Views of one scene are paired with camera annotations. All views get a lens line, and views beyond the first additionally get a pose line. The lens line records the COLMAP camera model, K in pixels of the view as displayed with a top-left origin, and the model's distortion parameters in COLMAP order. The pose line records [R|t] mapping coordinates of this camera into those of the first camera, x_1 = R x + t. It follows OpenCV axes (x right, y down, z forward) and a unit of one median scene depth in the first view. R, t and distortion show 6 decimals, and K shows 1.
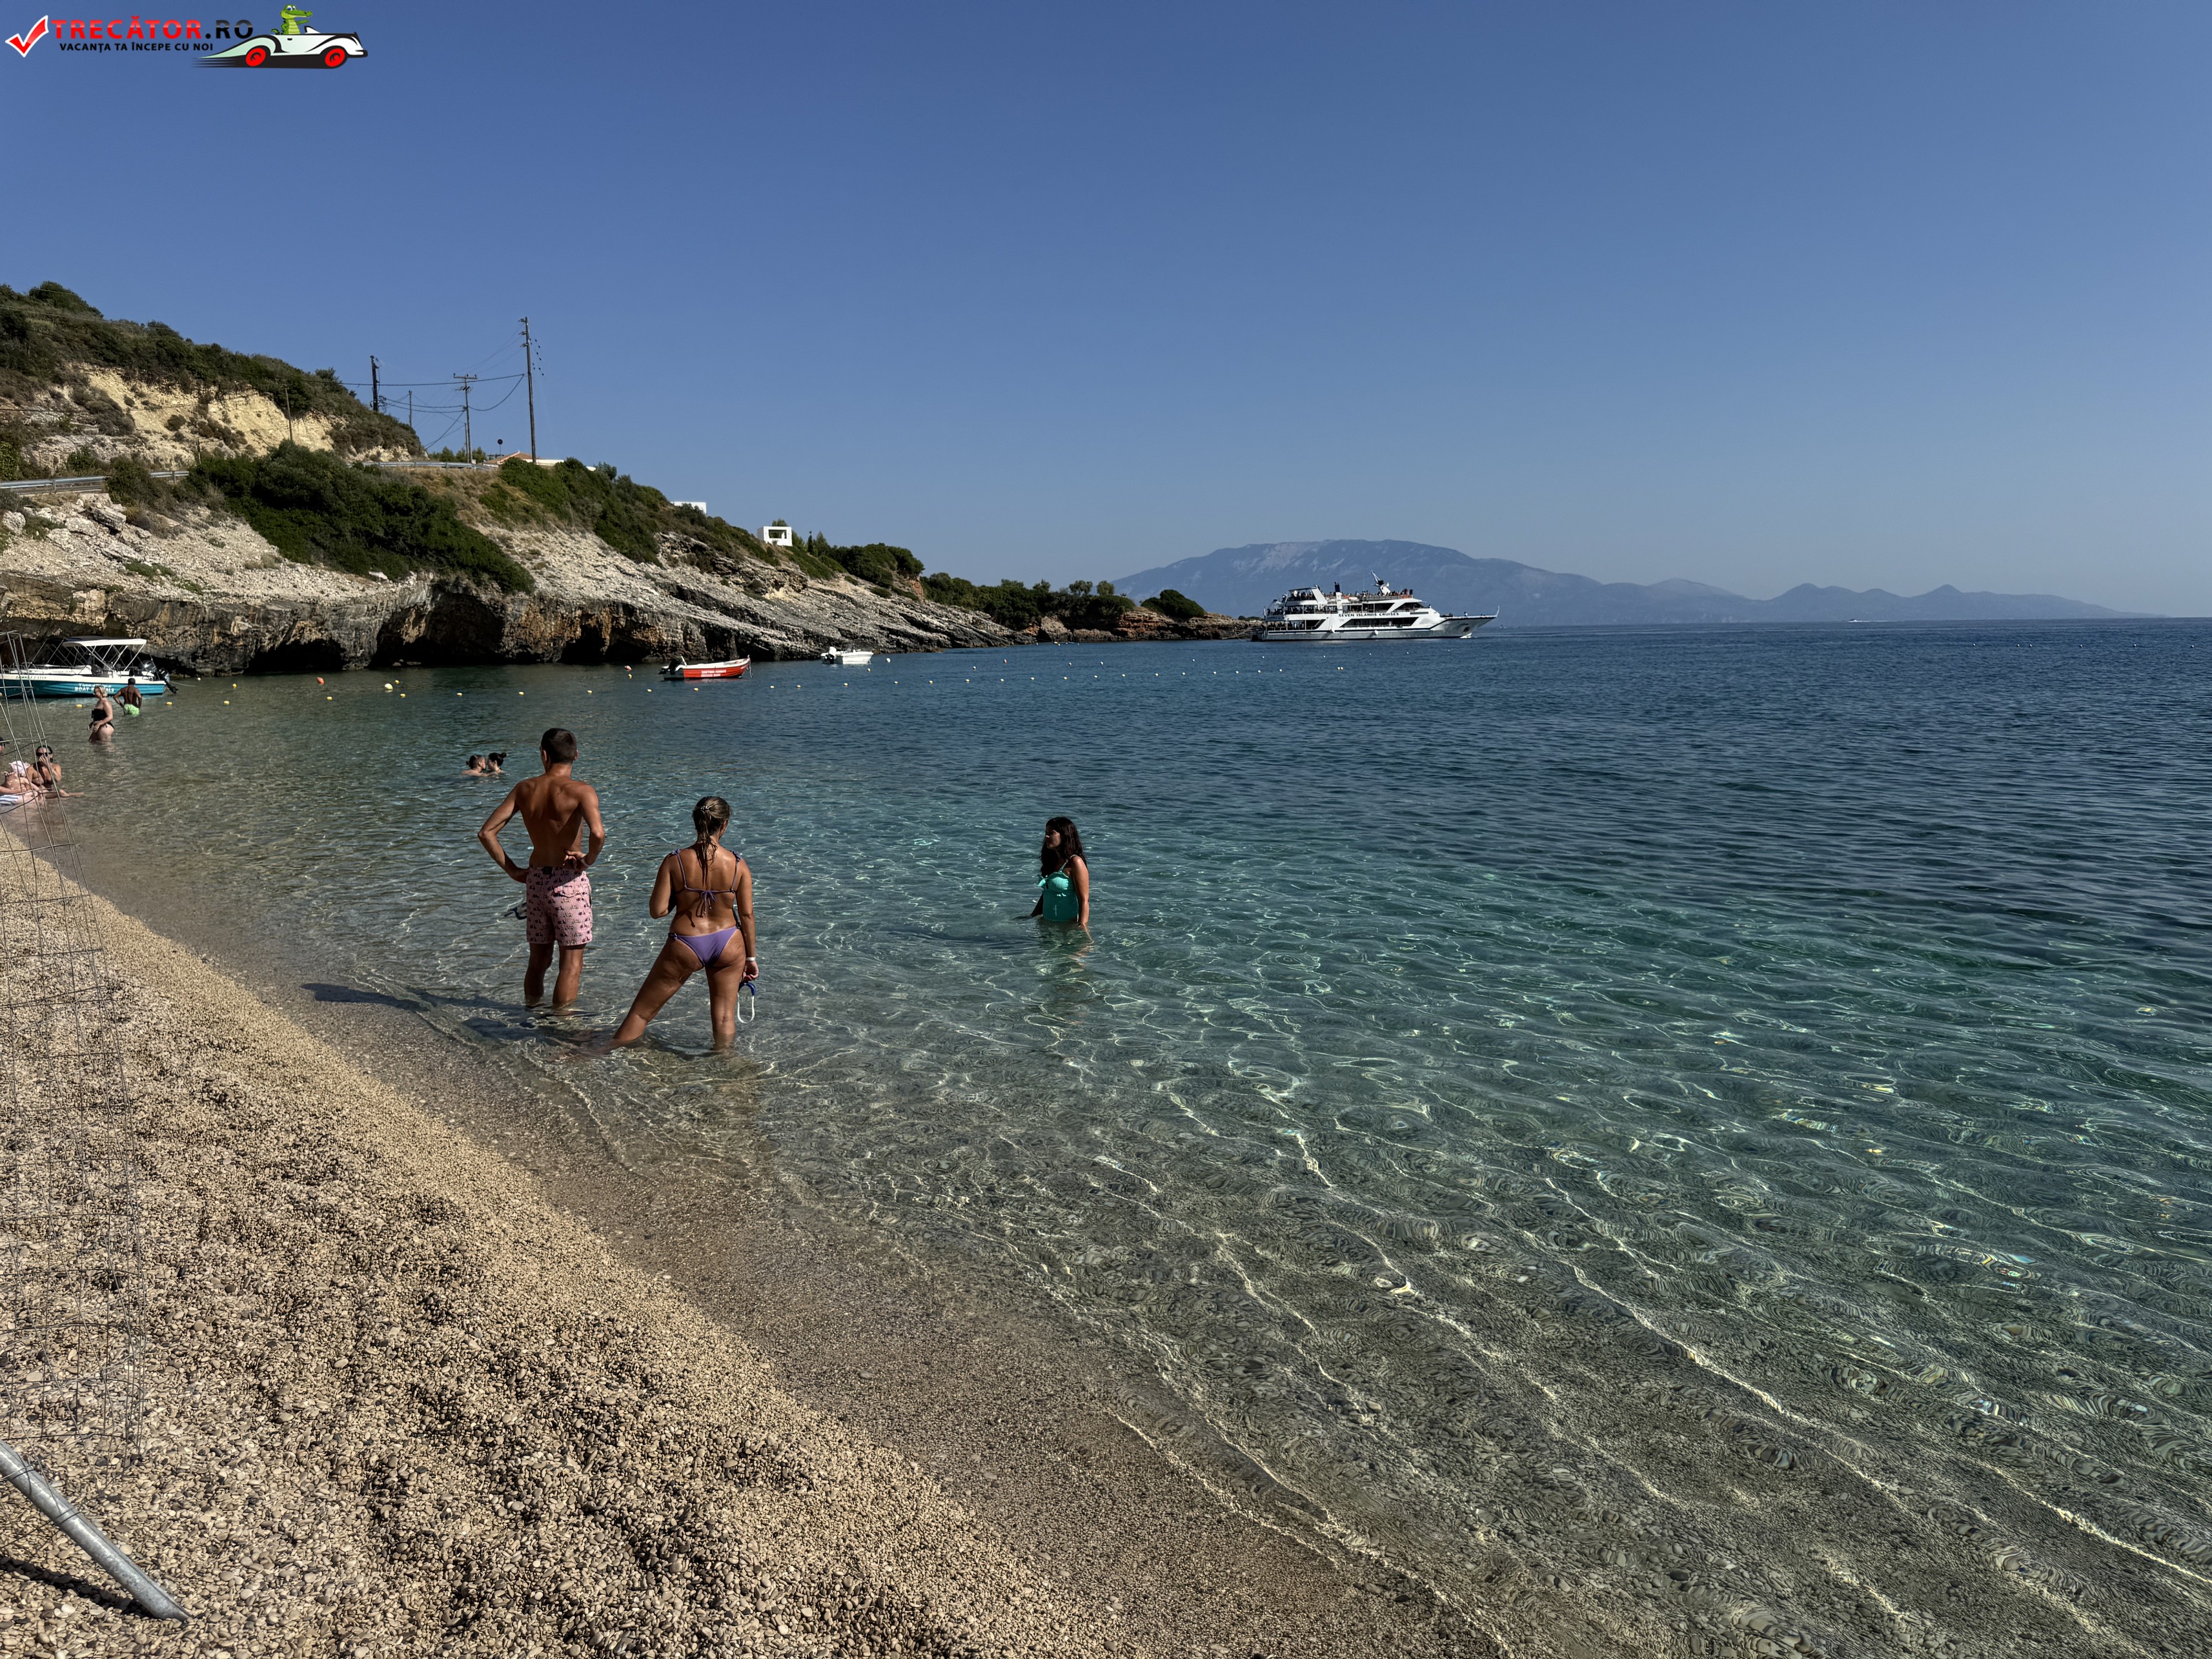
lens RADIAL K [[1601.3, 0, 1176.1], [0, 1601.3, 854.0], [0, 0, 1]] dist [-0.004110, -0.021803]
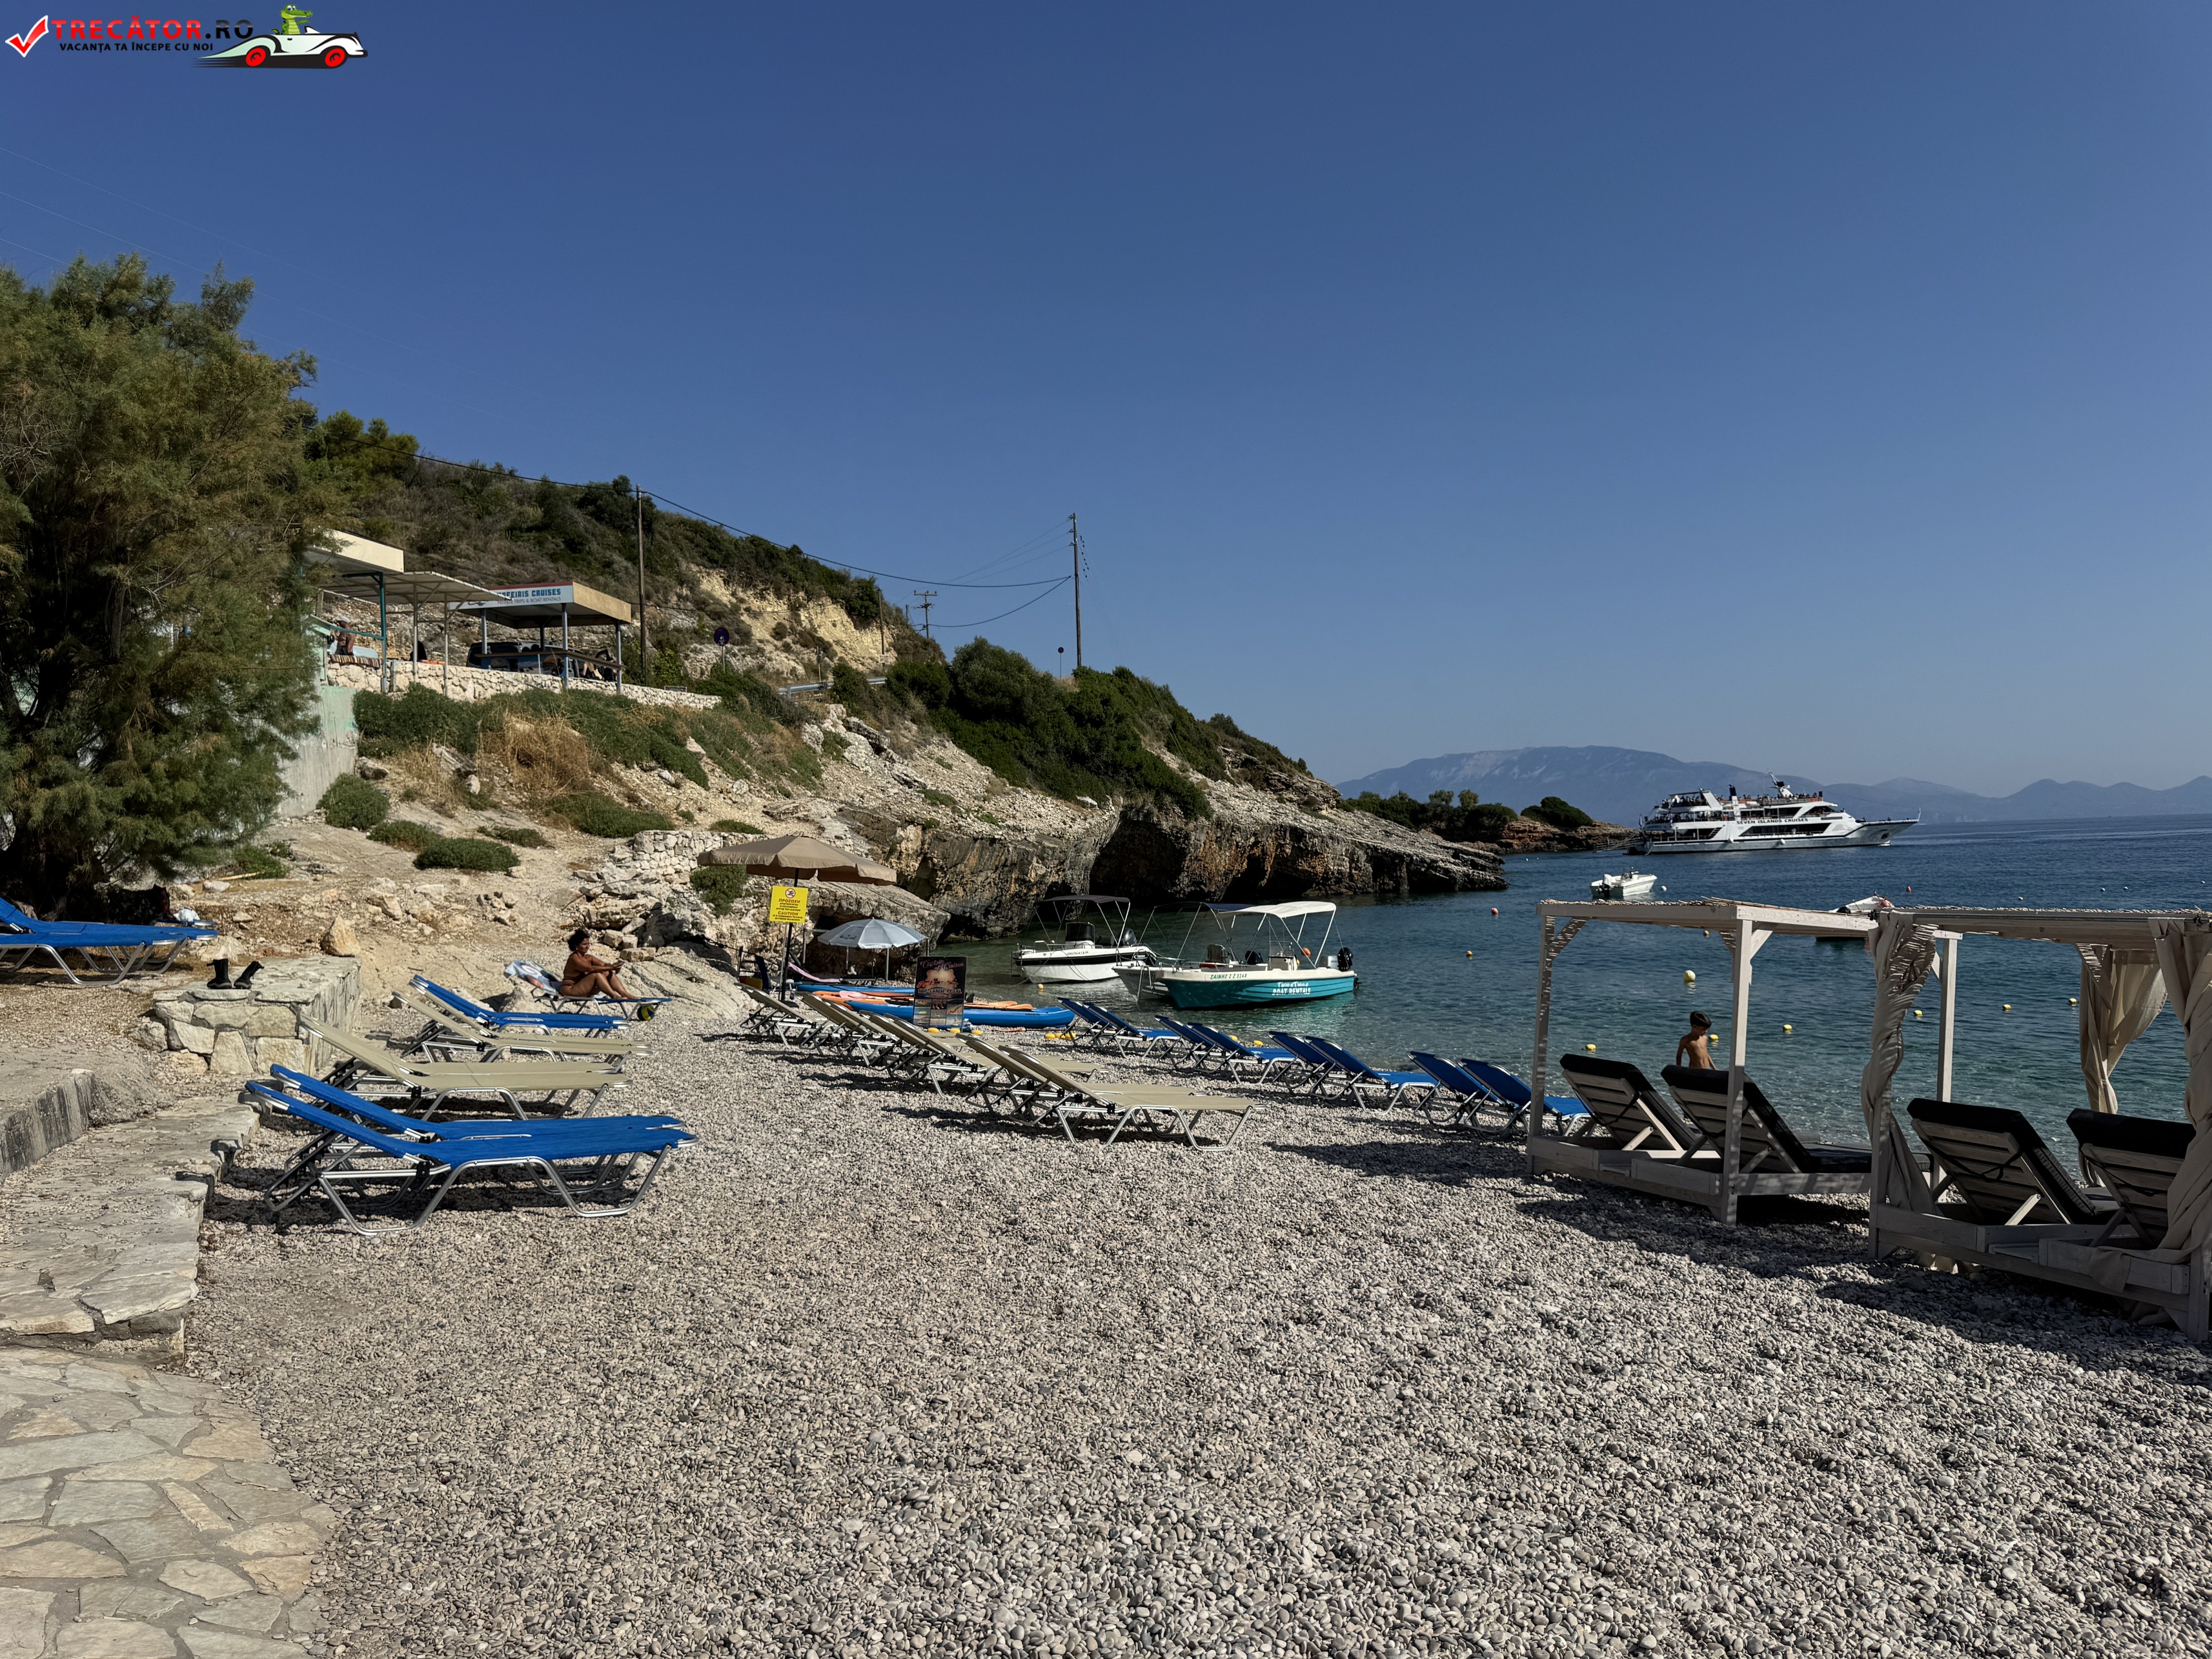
lens RADIAL K [[1576.2, 0, 1106.9], [0, 1576.2, 824.4], [0, 0, 1]] dist [0.119587, -0.167018]
pose [[0.988861, -0.028931, -0.146005, -0.338969], [0.006613, 0.988499, -0.151083, -0.039277], [0.148697, 0.148434, 0.977679, 0.211017]]
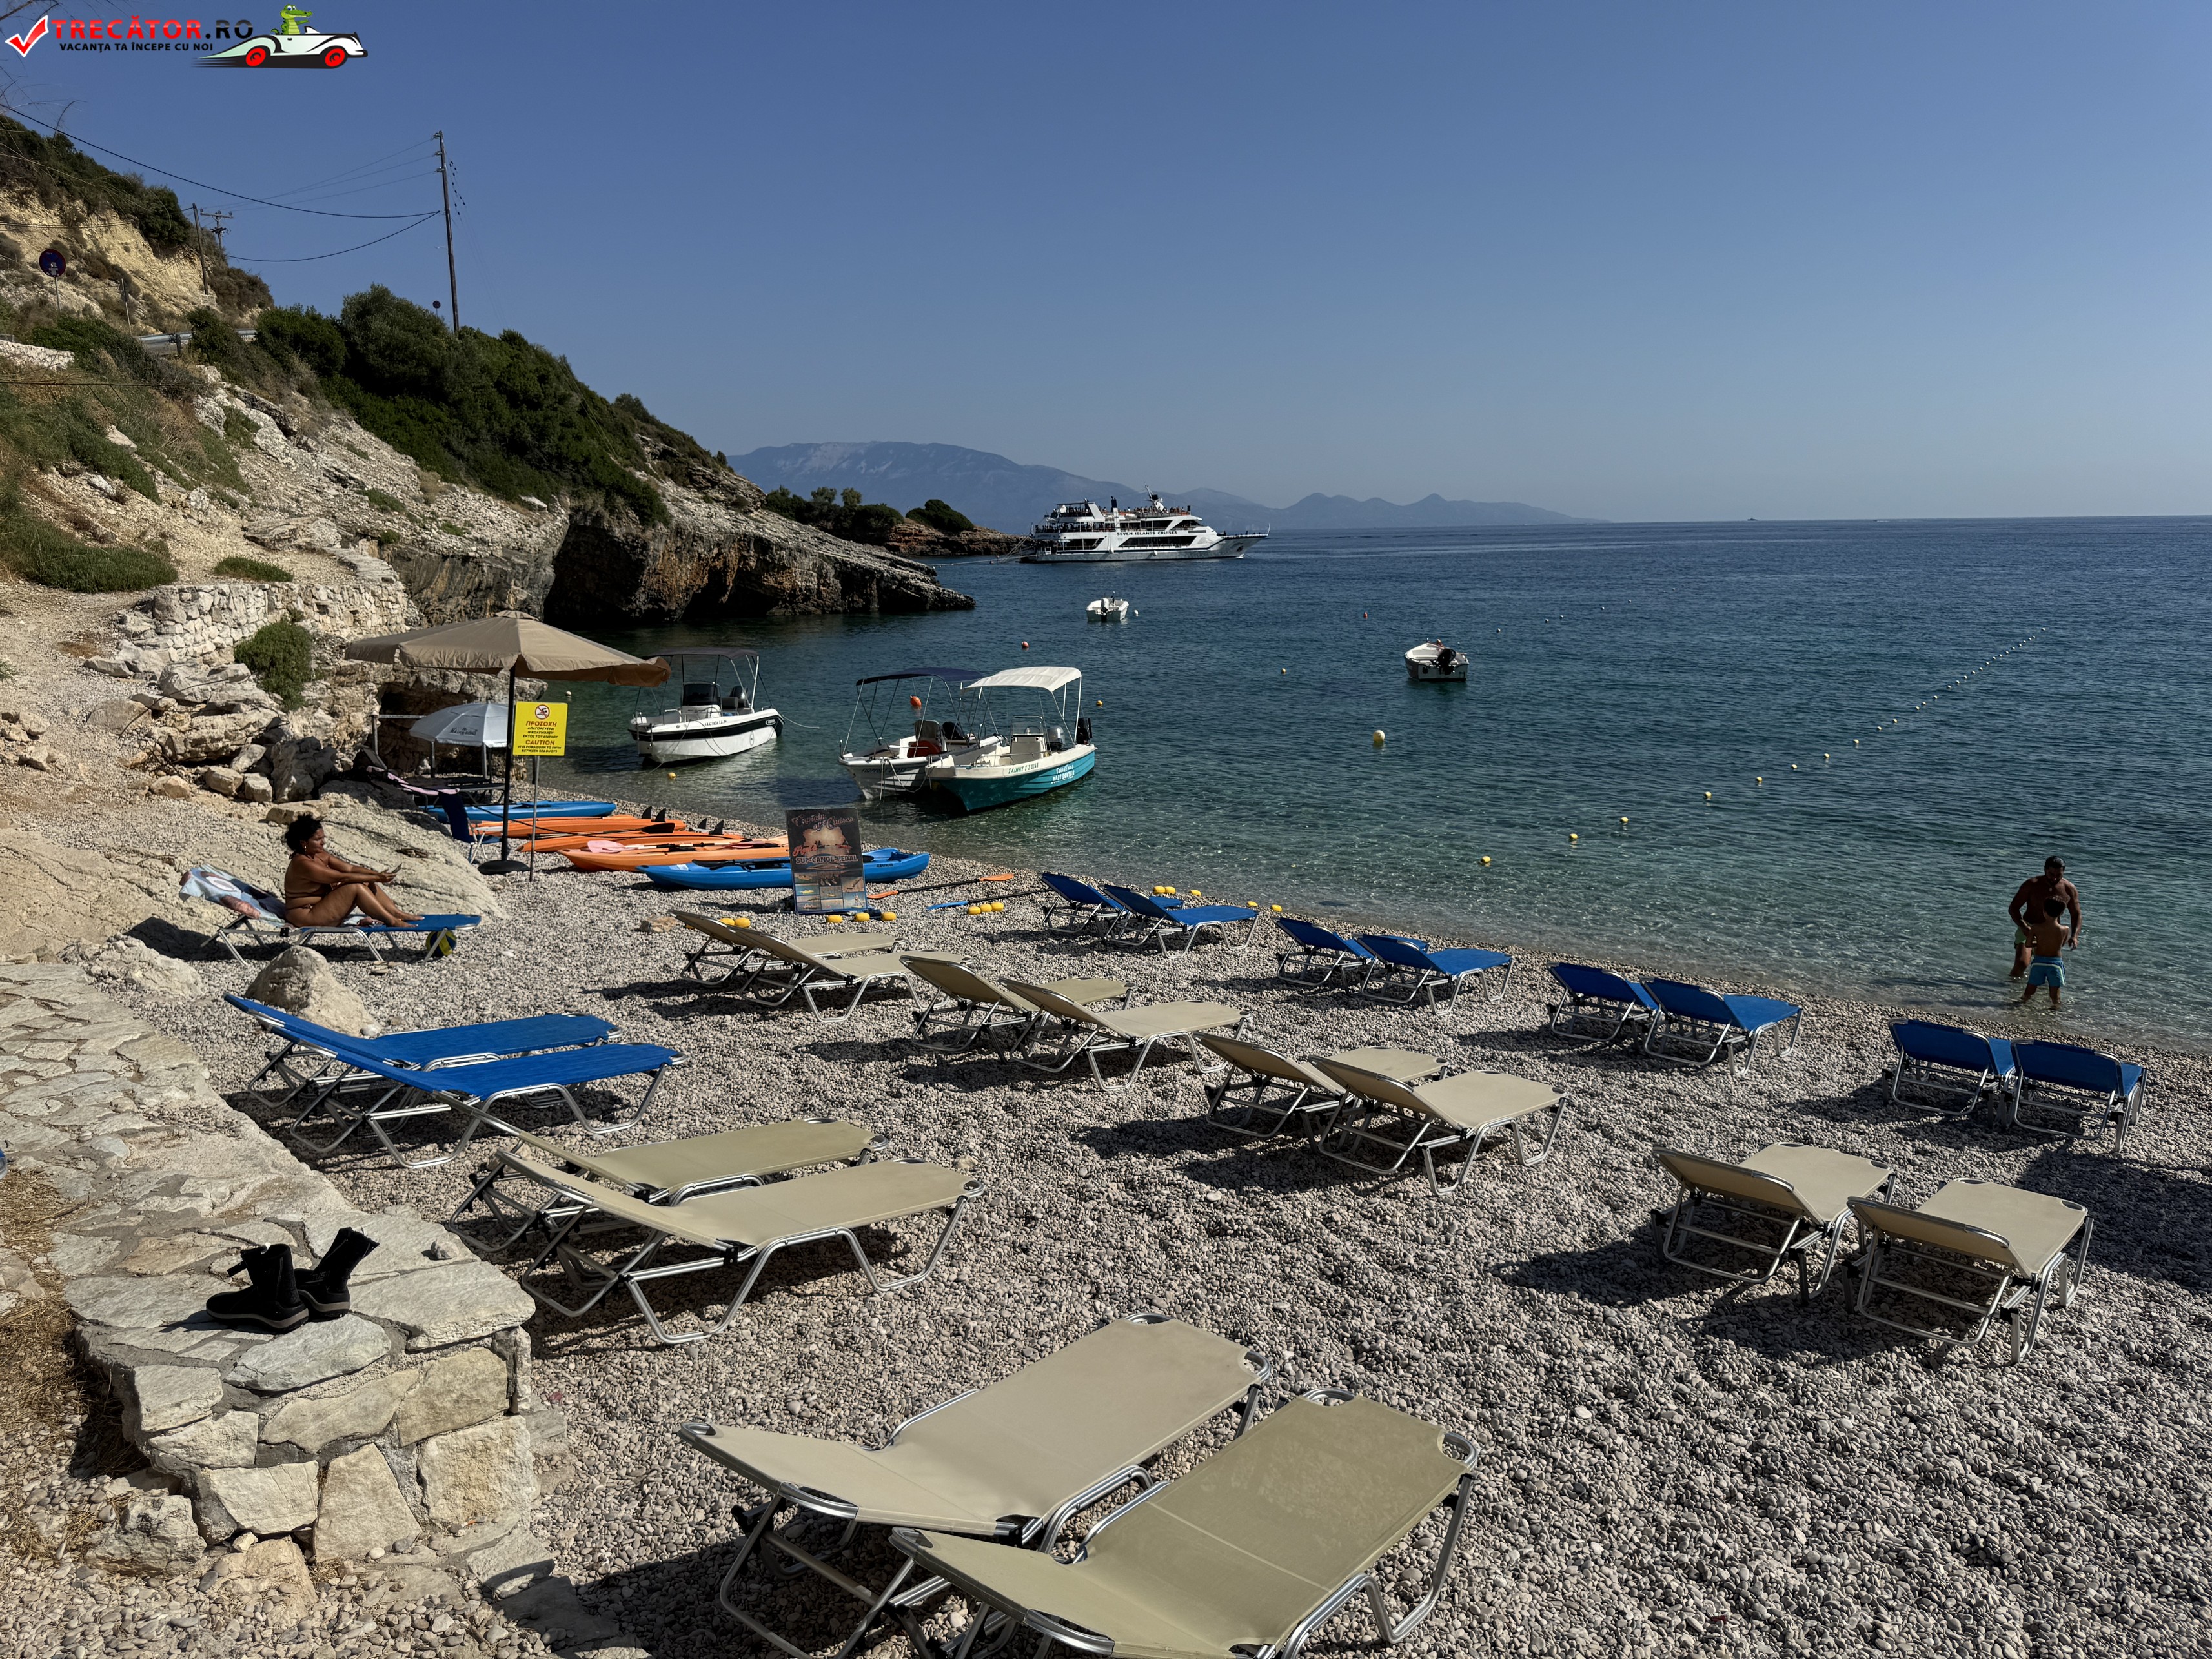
lens RADIAL K [[1572.7, 0, 1183.8], [0, 1572.7, 880.3], [0, 0, 1]] dist [-0.003081, -0.045361]
pose [[0.953894, -0.059423, 0.294204, -0.400392], [0.035906, 0.995759, 0.084705, -0.057535], [-0.297989, -0.070235, 0.951982, 0.263840]]
